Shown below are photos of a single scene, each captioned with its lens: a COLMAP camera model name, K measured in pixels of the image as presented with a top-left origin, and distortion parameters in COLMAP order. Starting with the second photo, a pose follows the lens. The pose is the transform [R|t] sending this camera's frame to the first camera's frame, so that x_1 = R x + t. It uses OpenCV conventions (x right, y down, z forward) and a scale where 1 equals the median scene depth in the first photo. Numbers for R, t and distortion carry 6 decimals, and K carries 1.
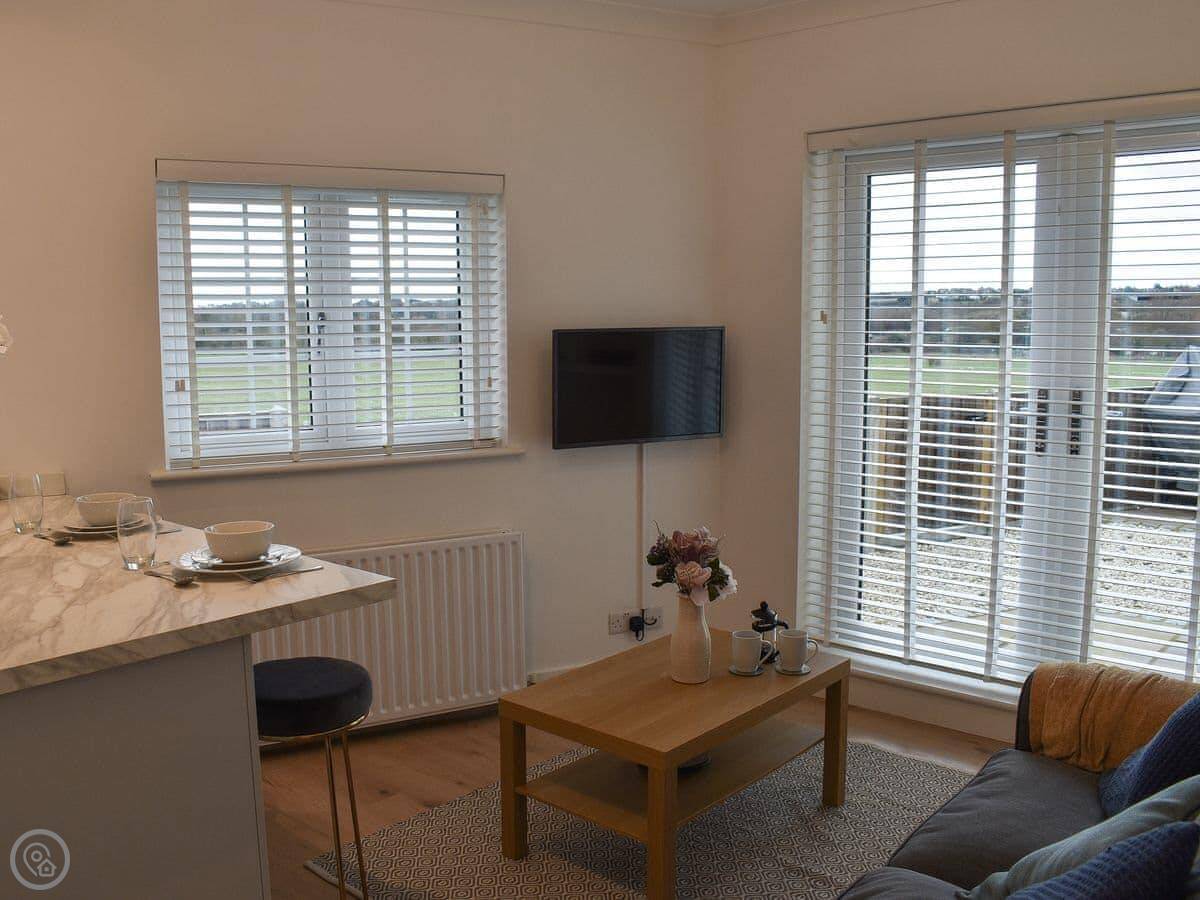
lens RADIAL K [[1070.0, 0, 599.4], [0, 1070.0, 472.3], [0, 0, 1]] dist [-0.091161, 0.004286]
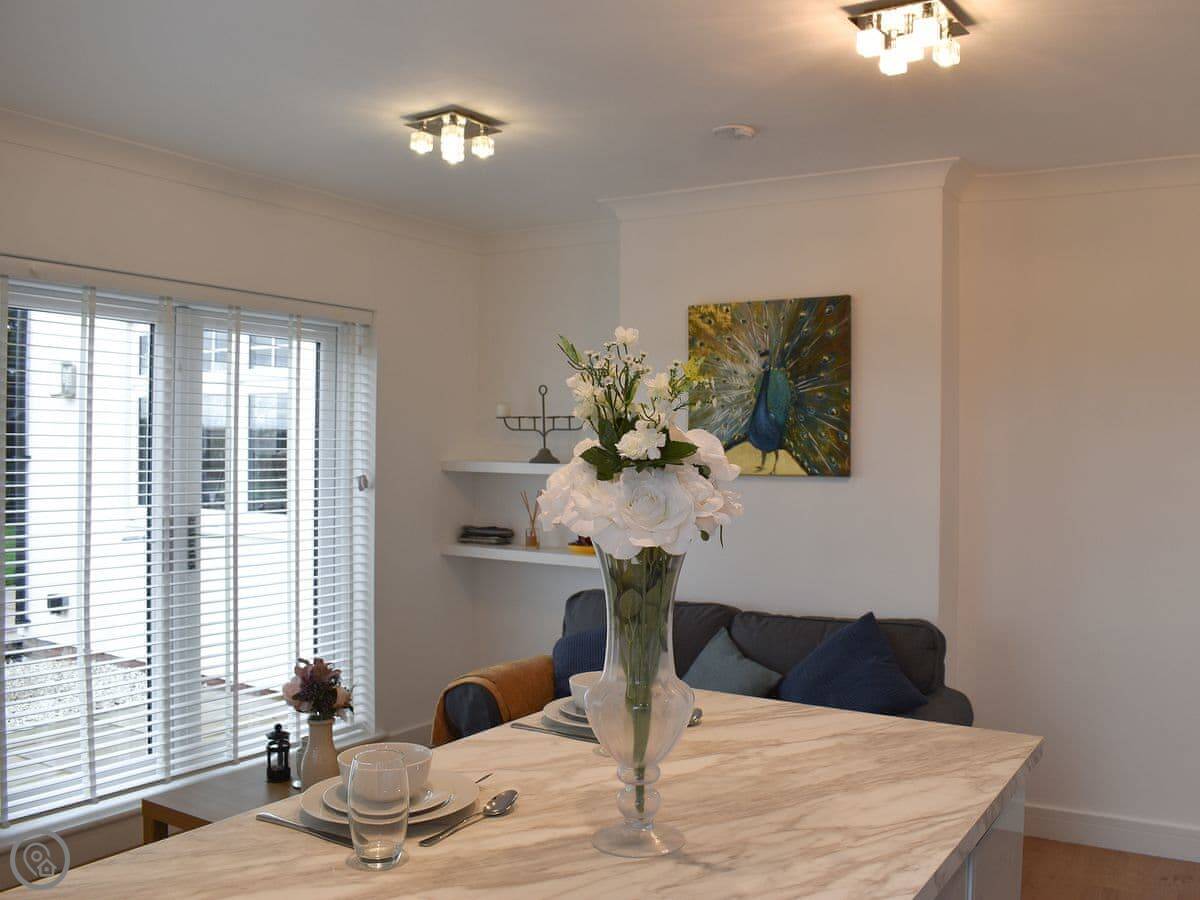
lens RADIAL K [[1070.0, 0, 599.4], [0, 1070.0, 472.3], [0, 0, 1]] dist [-0.091161, 0.004286]
pose [[-0.175492, -0.010274, 0.984427, -0.827010], [0.137272, 0.989922, 0.034802, -0.105198], [-0.974864, 0.141242, -0.172313, 0.736908]]
